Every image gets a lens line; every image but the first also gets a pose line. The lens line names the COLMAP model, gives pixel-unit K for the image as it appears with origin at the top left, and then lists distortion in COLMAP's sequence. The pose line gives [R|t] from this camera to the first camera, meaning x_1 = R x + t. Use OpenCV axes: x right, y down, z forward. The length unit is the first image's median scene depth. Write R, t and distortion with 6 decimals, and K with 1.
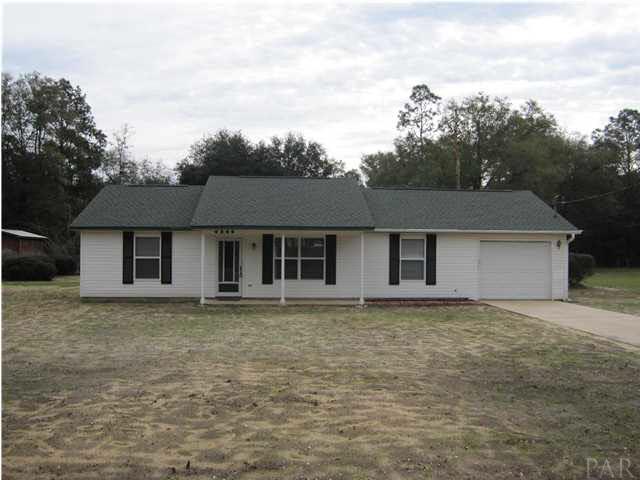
lens RADIAL K [[547.4, 0, 262.6], [0, 547.4, 240.1], [0, 0, 1]] dist [-0.073224, 0.005224]
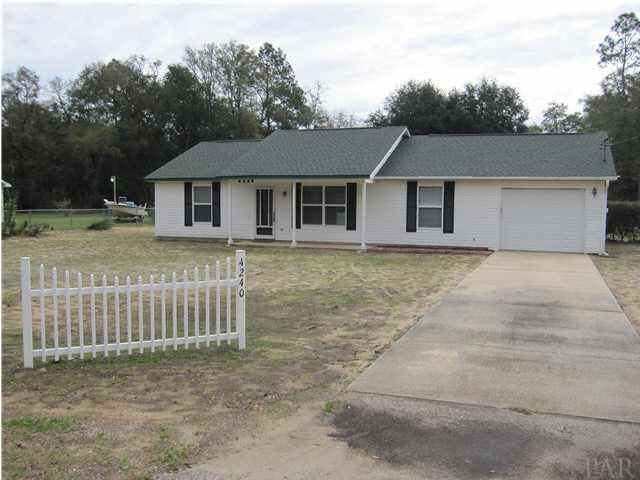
lens RADIAL K [[528.3, 0, 320.0], [0, 528.3, 240.0], [0, 0, 1]] dist [-0.065488, 0.030272]
pose [[0.937127, 0.028103, -0.347855, 0.423487], [0.005175, 0.995524, 0.094371, 0.003586], [0.348950, -0.090237, 0.932787, 0.023606]]
